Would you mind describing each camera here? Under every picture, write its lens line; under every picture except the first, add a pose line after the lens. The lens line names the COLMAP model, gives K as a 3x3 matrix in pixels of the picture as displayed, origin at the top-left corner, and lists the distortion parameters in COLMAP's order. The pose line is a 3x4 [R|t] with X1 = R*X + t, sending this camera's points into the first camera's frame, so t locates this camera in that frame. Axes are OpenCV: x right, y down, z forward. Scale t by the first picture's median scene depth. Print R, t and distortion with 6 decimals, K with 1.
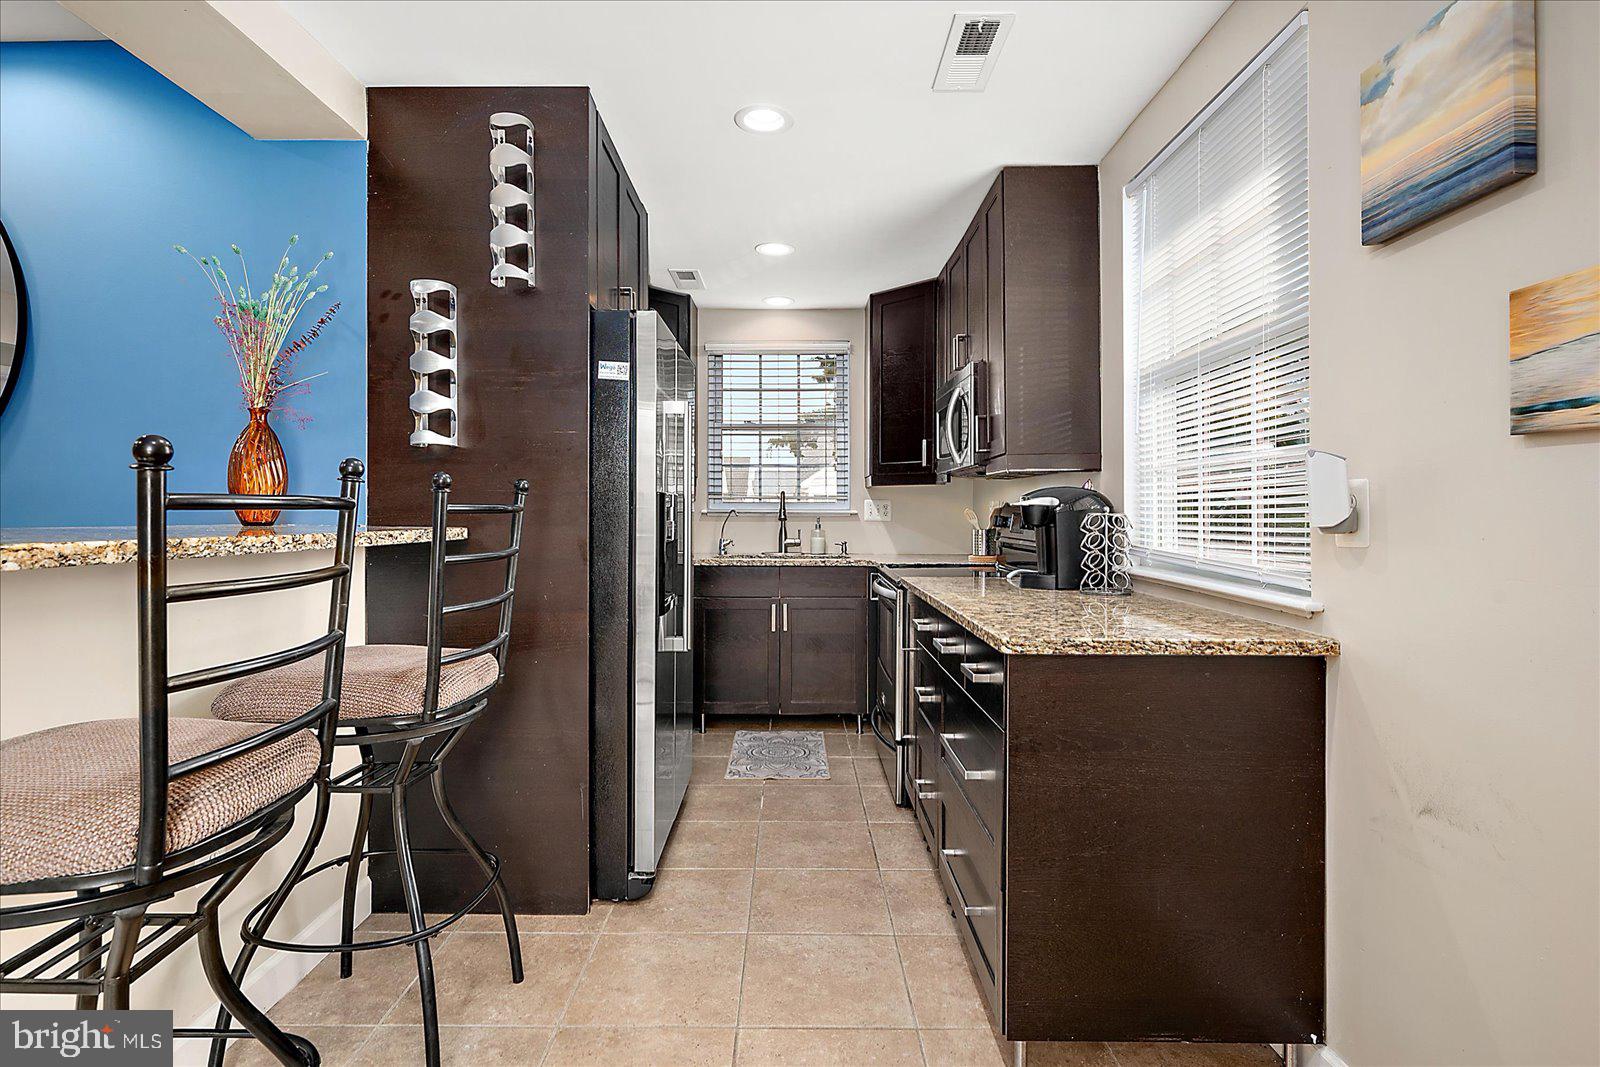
lens RADIAL K [[812.0, 0, 800.3], [0, 812.0, 518.1], [0, 0, 1]] dist [0.001334, -0.000255]
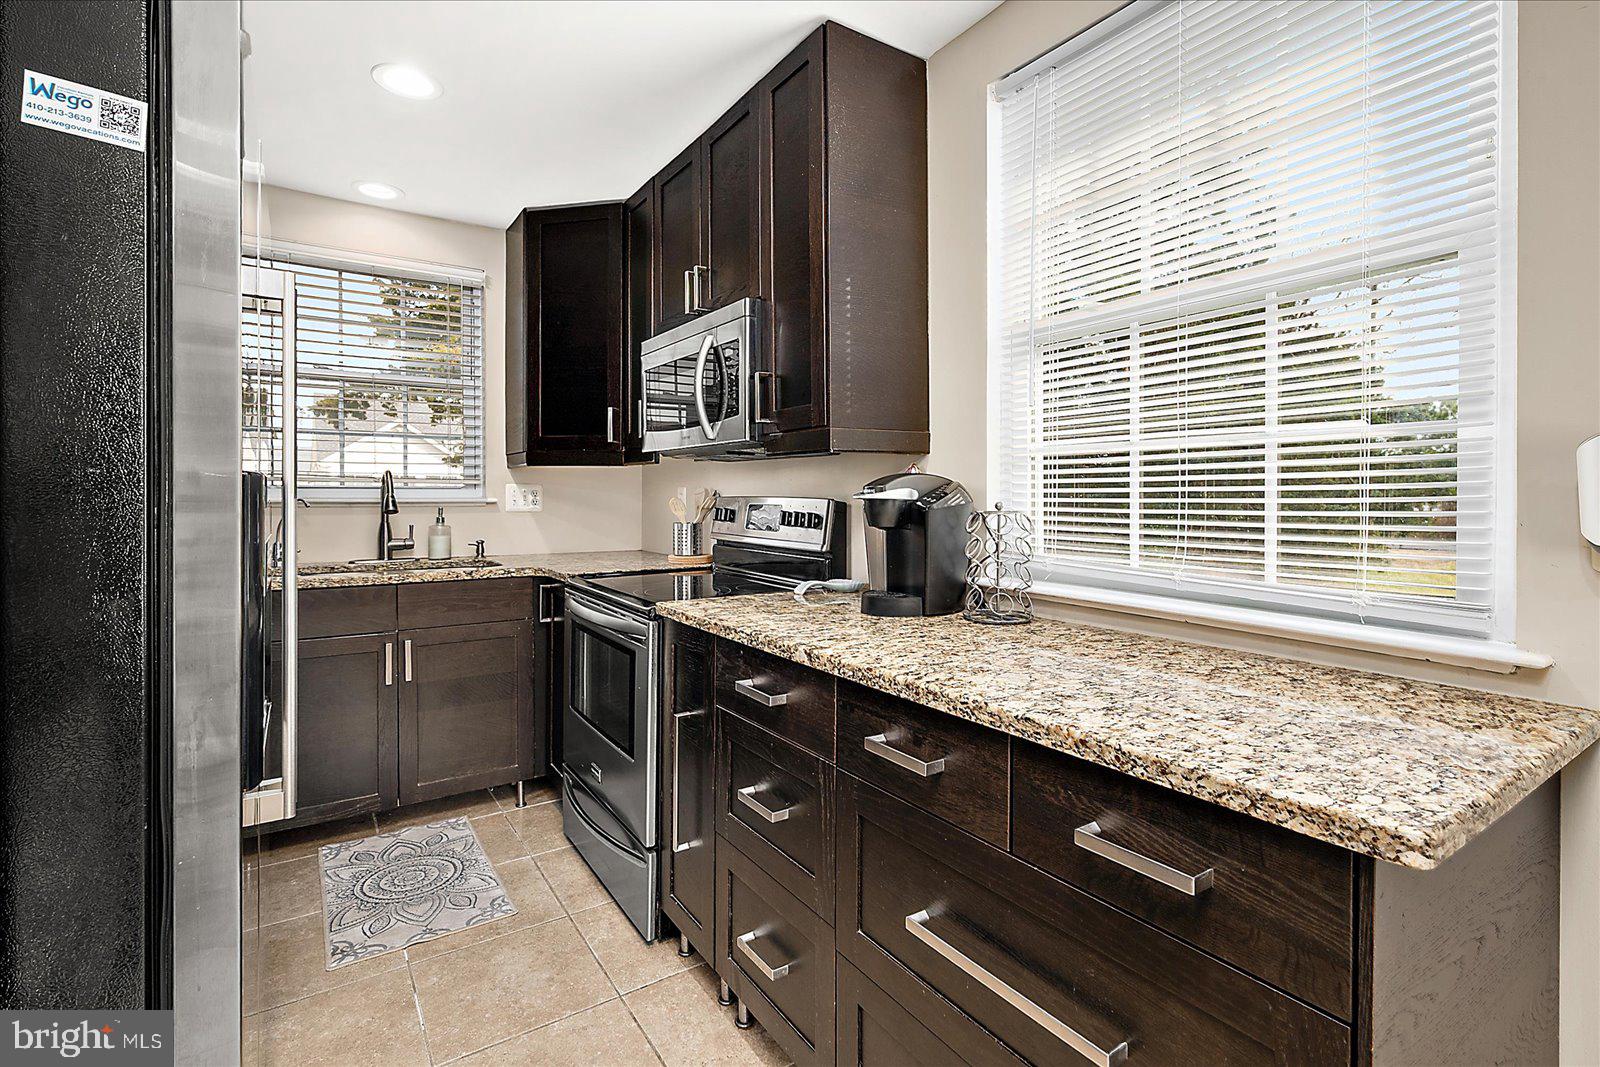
lens RADIAL K [[748.1, 0, 817.0], [0, 748.1, 503.8], [0, 0, 1]] dist [0.002404, -0.000807]
pose [[0.830756, -0.005073, 0.556613, -0.082508], [0.001789, 0.999978, 0.006444, -0.009944], [-0.556633, -0.004358, 0.830747, 0.310891]]
